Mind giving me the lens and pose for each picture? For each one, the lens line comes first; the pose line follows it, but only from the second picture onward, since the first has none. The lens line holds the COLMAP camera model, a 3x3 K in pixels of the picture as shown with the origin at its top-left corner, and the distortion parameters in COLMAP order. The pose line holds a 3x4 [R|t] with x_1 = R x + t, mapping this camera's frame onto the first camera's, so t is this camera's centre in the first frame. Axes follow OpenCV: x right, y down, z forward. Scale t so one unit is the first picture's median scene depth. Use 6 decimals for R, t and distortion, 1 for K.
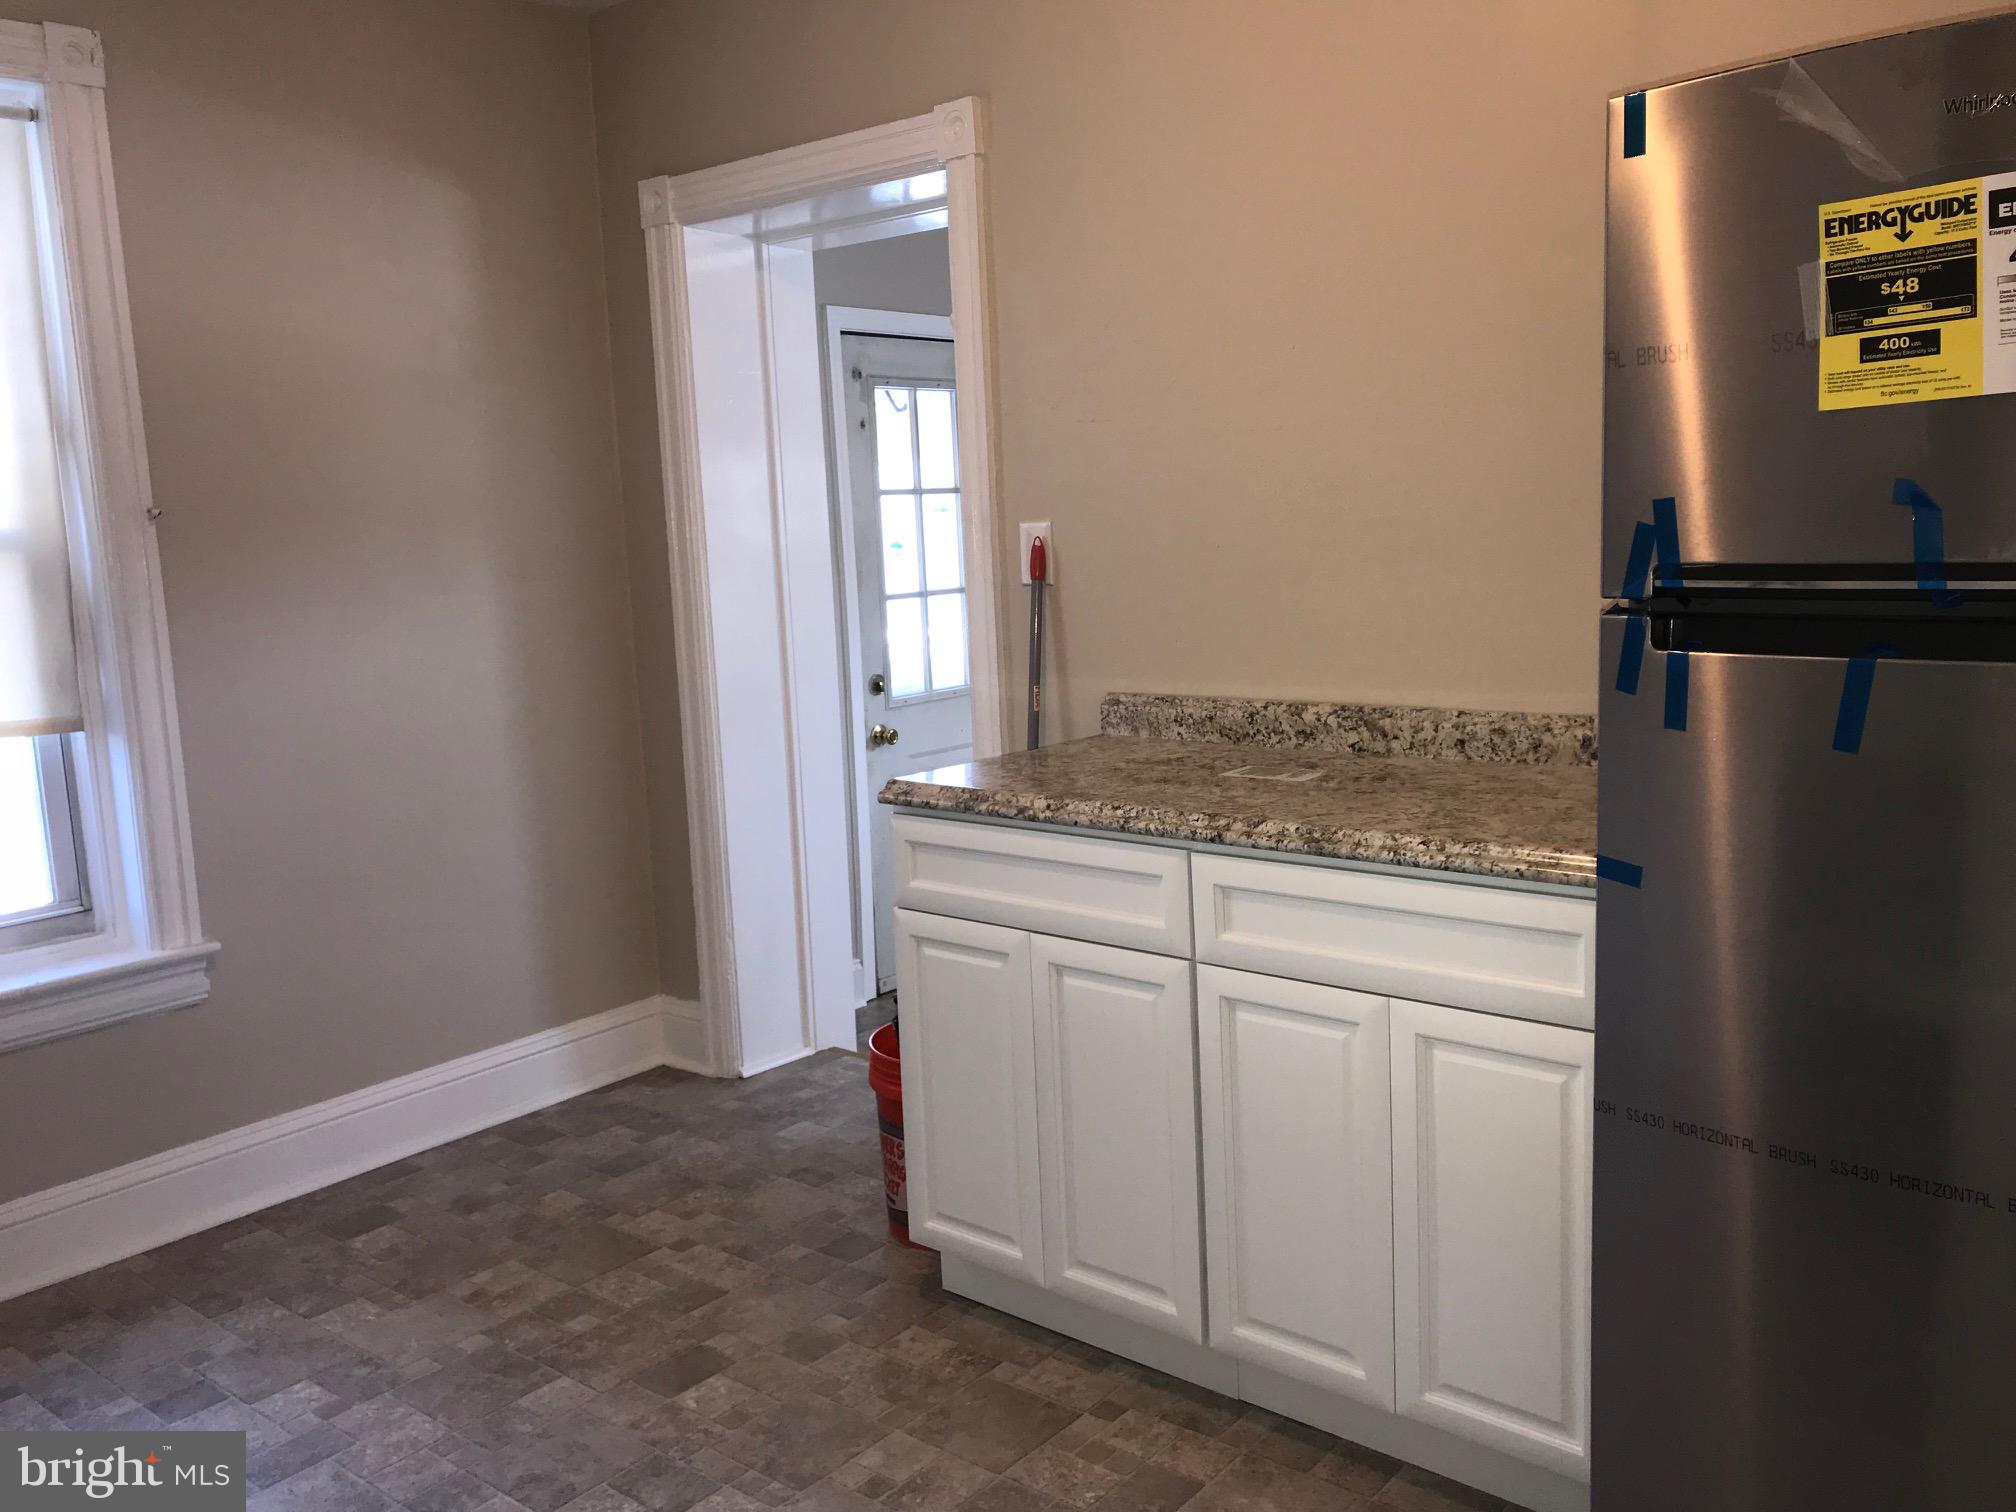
lens RADIAL K [[1666.7, 0, 996.8], [0, 1666.7, 742.1], [0, 0, 1]] dist [0.020497, 0.006995]
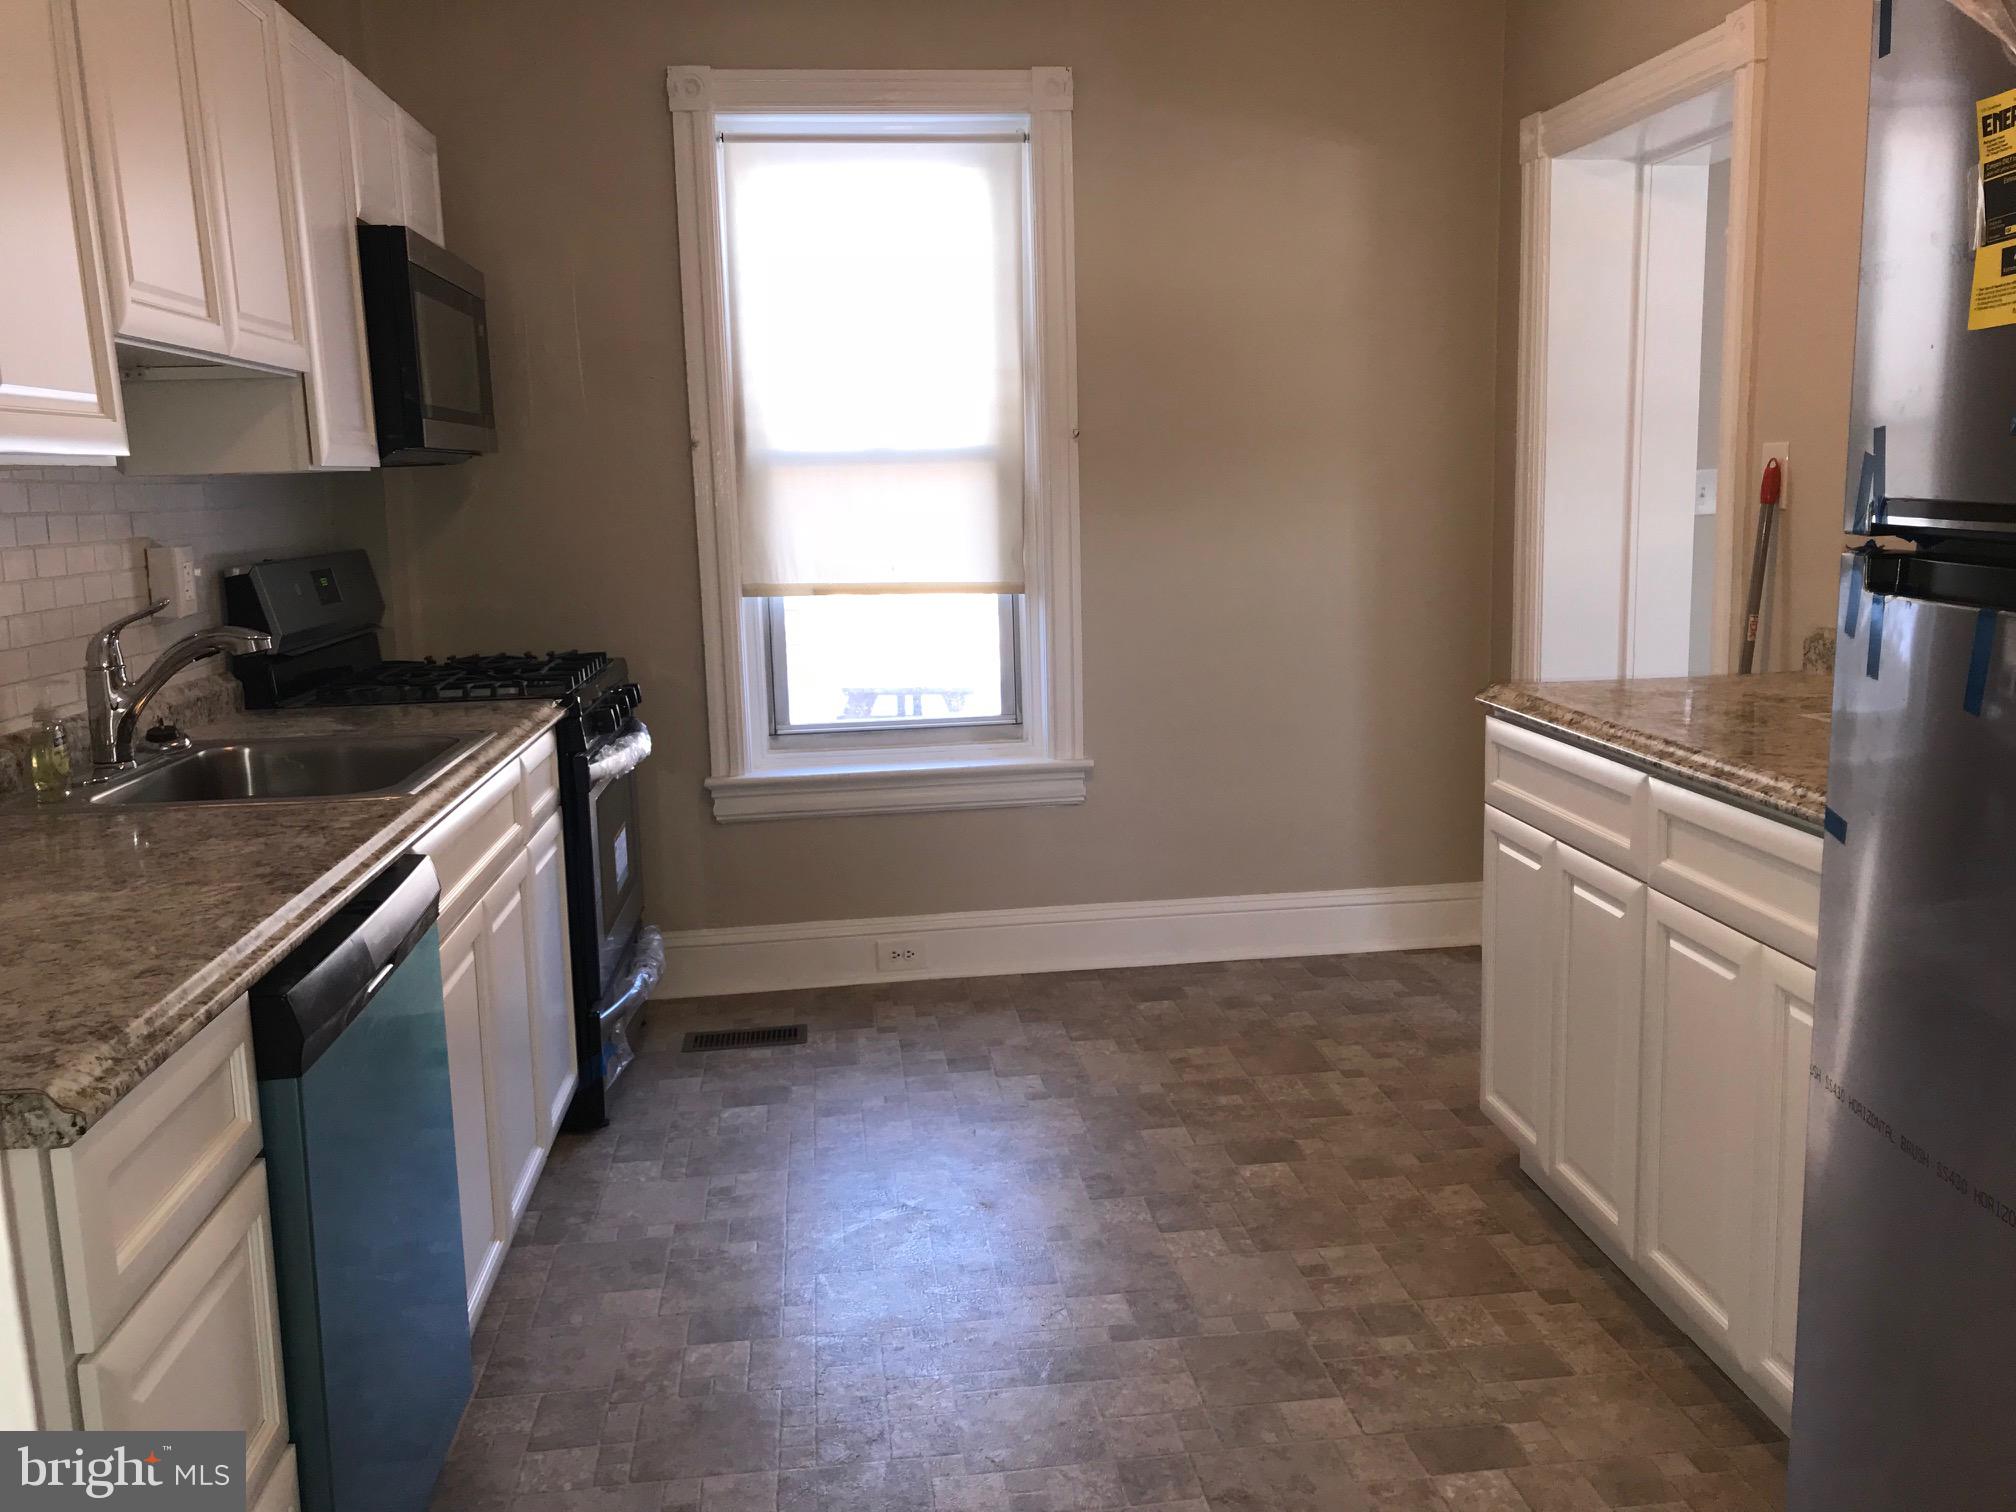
lens RADIAL K [[1650.9, 0, 1010.8], [0, 1650.9, 742.1], [0, 0, 1]] dist [0.070483, -0.101911]
pose [[0.730569, 0.133518, -0.669658, 0.371022], [-0.100589, 0.991041, 0.087858, -0.002661], [0.675390, 0.003174, 0.737454, -0.004293]]
